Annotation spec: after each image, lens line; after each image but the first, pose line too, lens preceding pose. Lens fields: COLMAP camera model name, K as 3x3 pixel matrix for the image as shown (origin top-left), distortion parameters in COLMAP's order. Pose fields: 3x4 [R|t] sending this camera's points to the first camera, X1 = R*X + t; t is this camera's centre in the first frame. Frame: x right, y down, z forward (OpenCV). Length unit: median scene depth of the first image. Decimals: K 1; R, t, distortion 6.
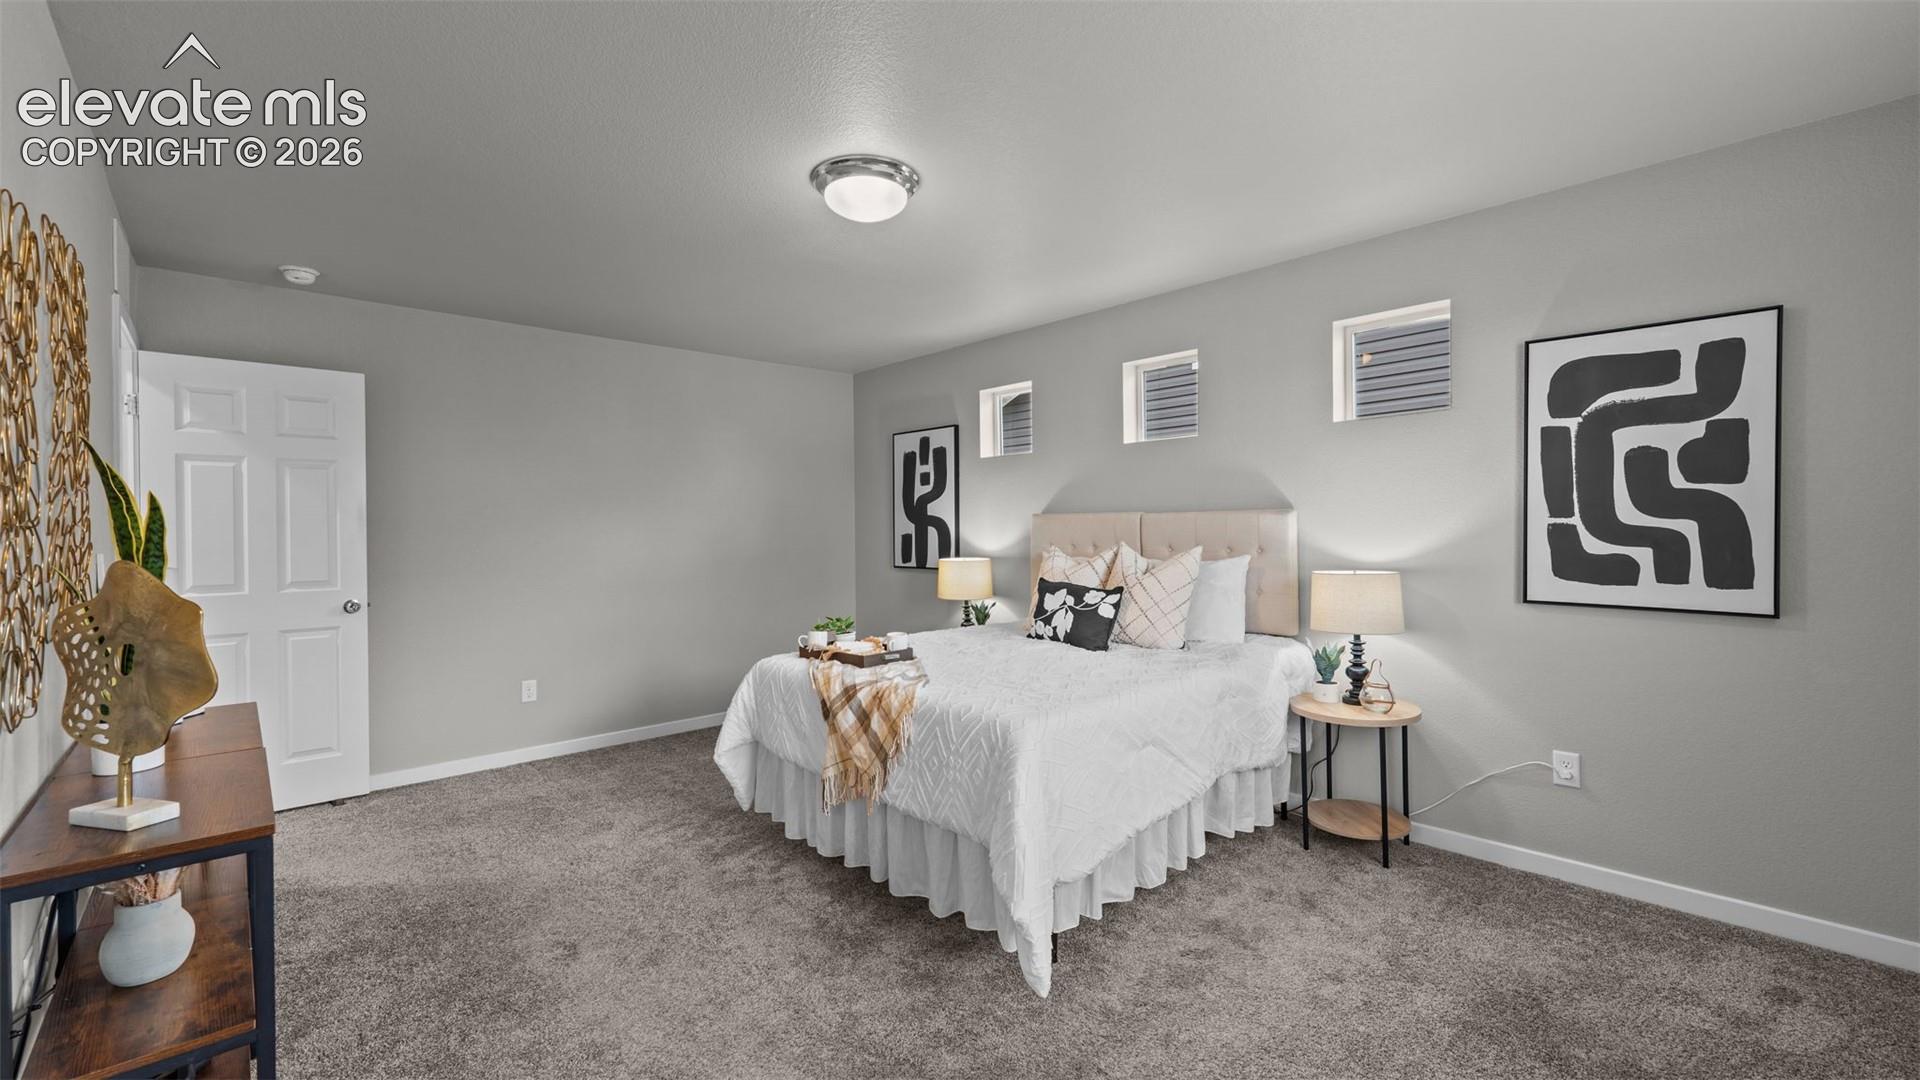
lens RADIAL K [[779.7, 0, 951.9], [0, 779.7, 528.7], [0, 0, 1]] dist [0.003578, -0.001797]
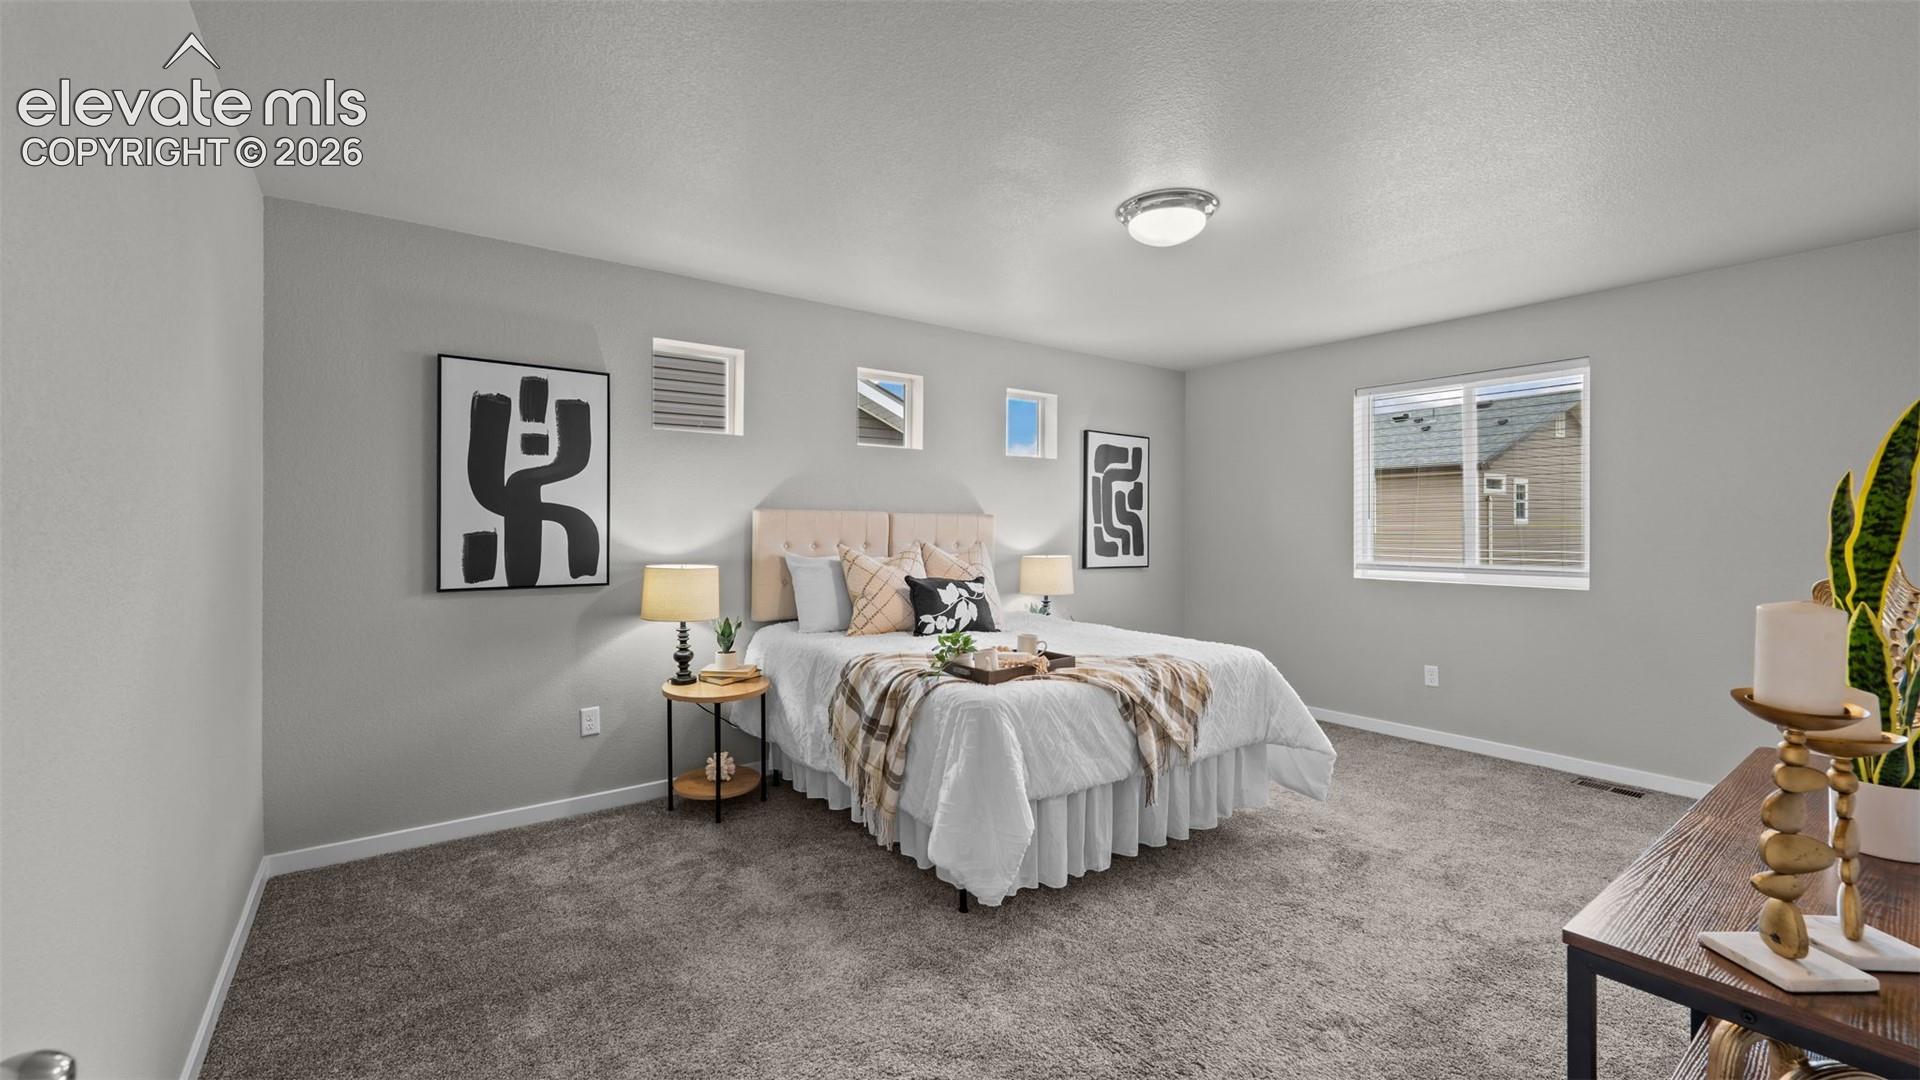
lens RADIAL K [[779.7, 0, 948.5], [0, 779.7, 542.4], [0, 0, 1]] dist [0.003578, -0.001797]
pose [[0.112707, -0.016191, 0.993496, -1.182981], [-0.009219, 0.999807, 0.017339, 0.002236], [-0.993585, -0.011113, 0.112536, 1.131901]]
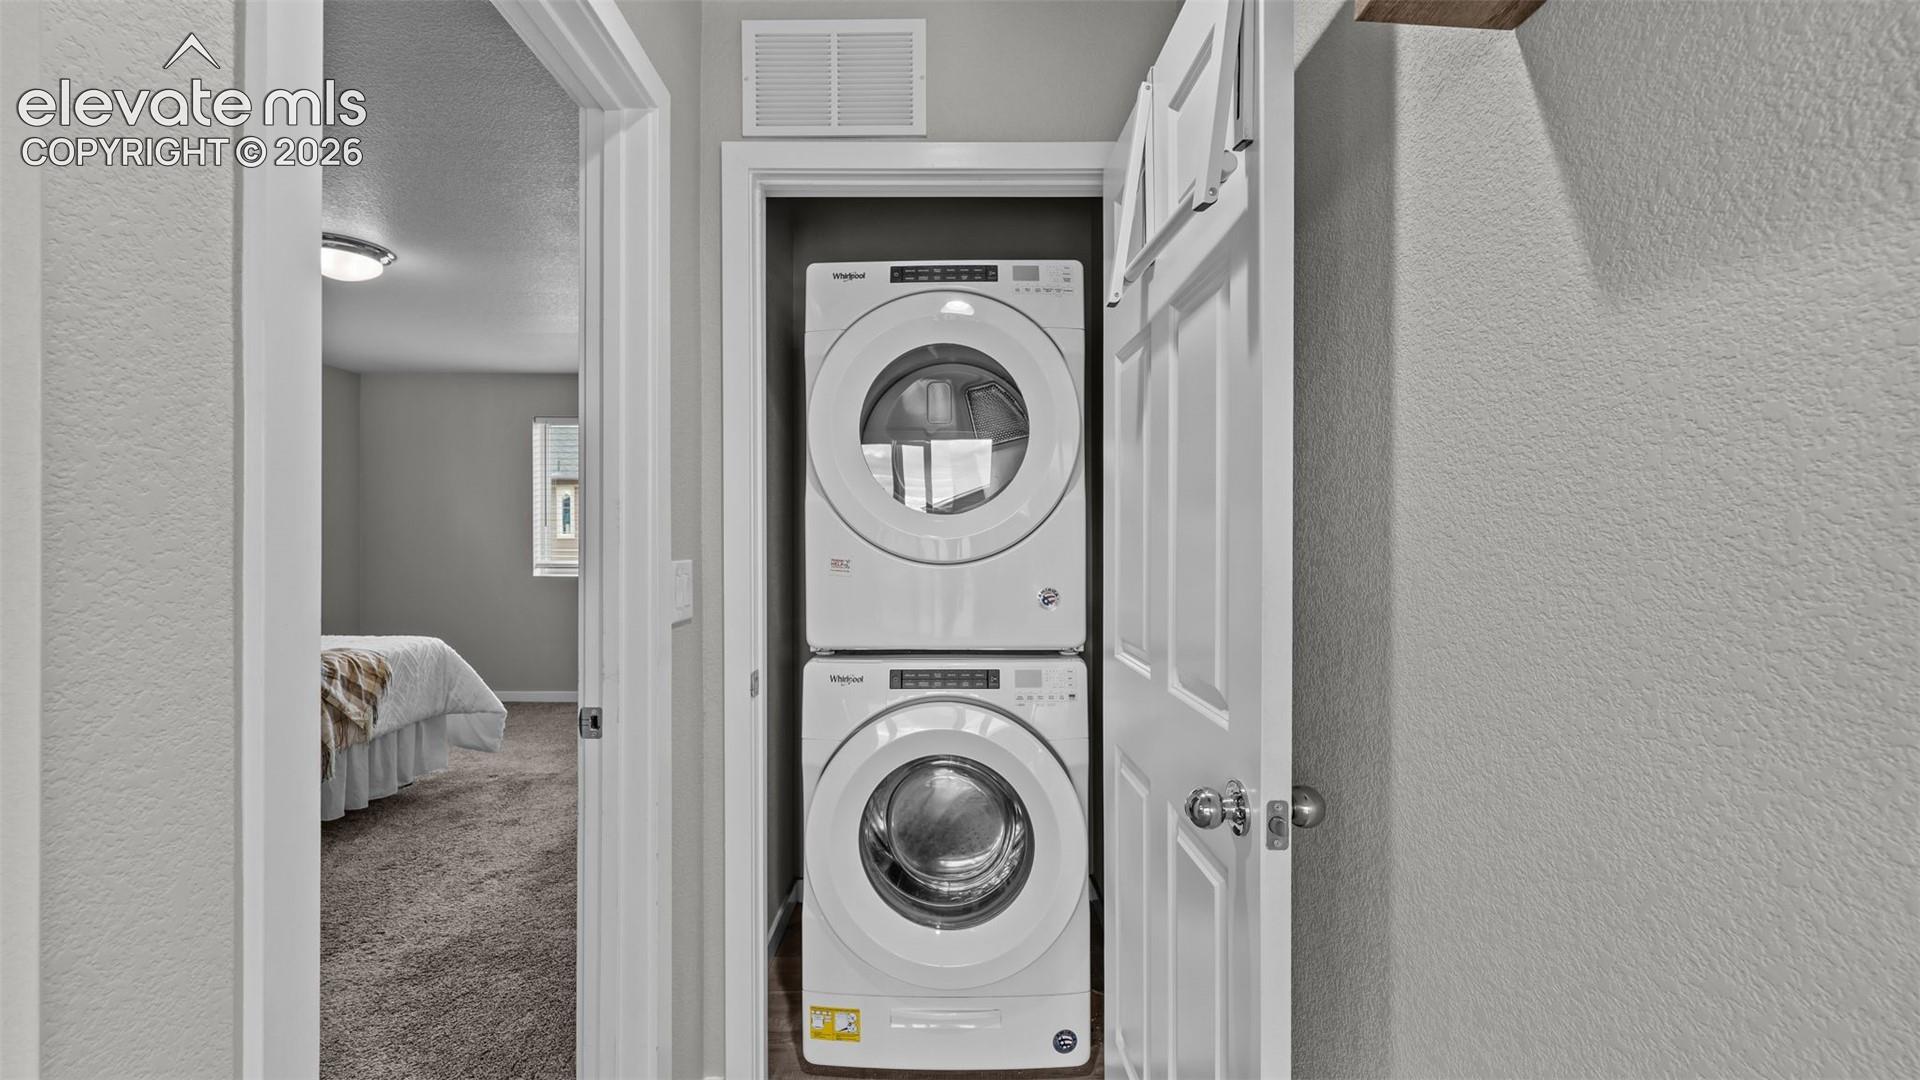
lens RADIAL K [[779.7, 0, 966.0], [0, 779.7, 536.7], [0, 0, 1]] dist [0.003578, -0.001797]
pose [[-0.746928, -0.001820, 0.664902, -1.610088], [-0.006706, 0.999966, -0.004796, 0.001198], [-0.664871, -0.008040, -0.746915, 1.216514]]
